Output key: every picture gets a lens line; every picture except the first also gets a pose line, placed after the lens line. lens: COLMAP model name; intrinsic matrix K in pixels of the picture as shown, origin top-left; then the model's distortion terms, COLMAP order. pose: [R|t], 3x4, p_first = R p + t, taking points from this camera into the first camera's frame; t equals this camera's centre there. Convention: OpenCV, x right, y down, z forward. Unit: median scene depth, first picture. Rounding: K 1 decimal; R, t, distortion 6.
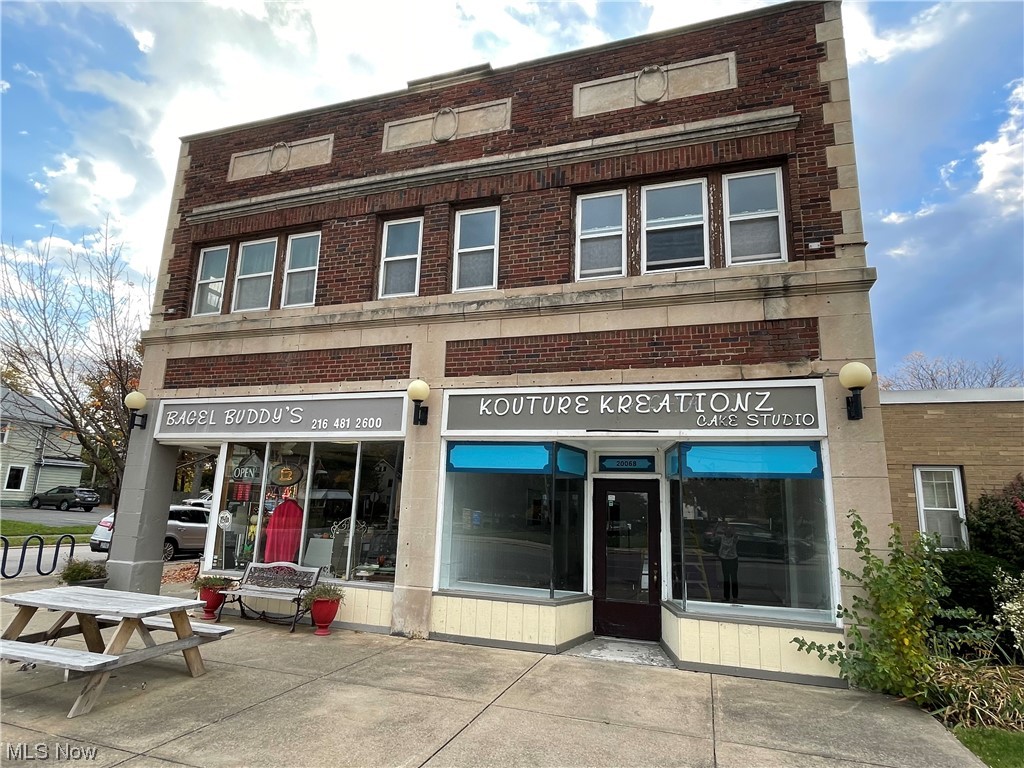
lens RADIAL K [[573.9, 0, 509.2], [0, 573.9, 383.4], [0, 0, 1]] dist [-0.010717, 0.006103]
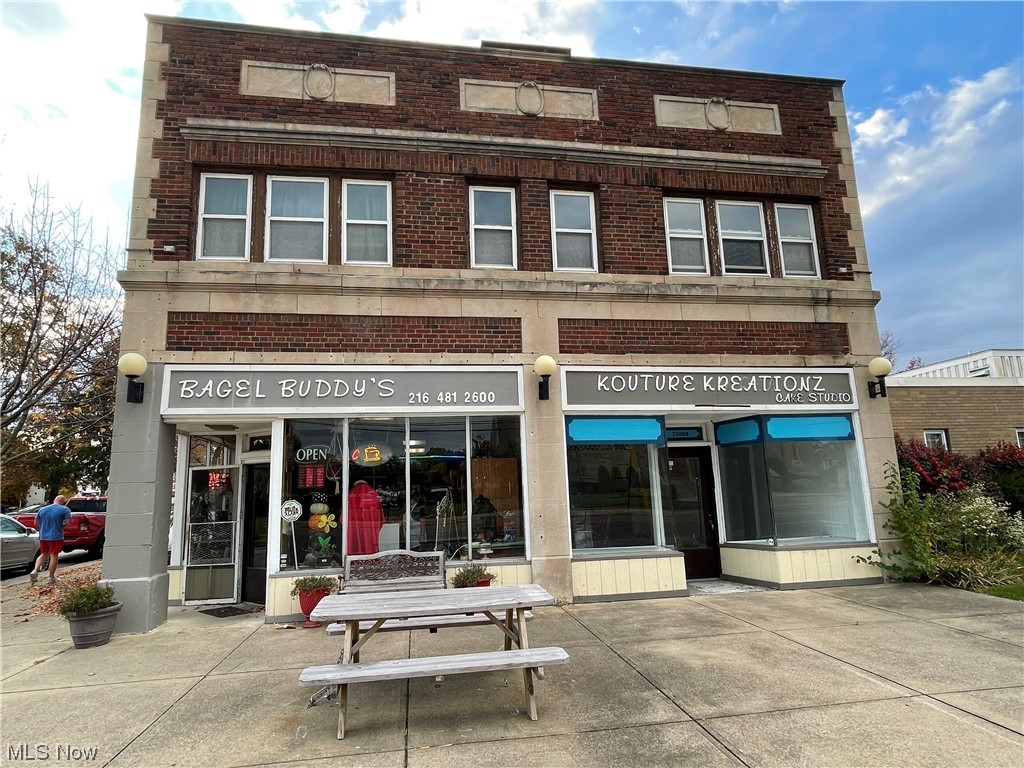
lens RADIAL K [[573.9, 0, 506.9], [0, 573.9, 382.6], [0, 0, 1]] dist [-0.010717, 0.006103]
pose [[0.884234, 0.020847, 0.466579, -0.685537], [-0.038715, 0.998837, 0.028741, 0.015972], [-0.465437, -0.043477, 0.884013, 0.135290]]
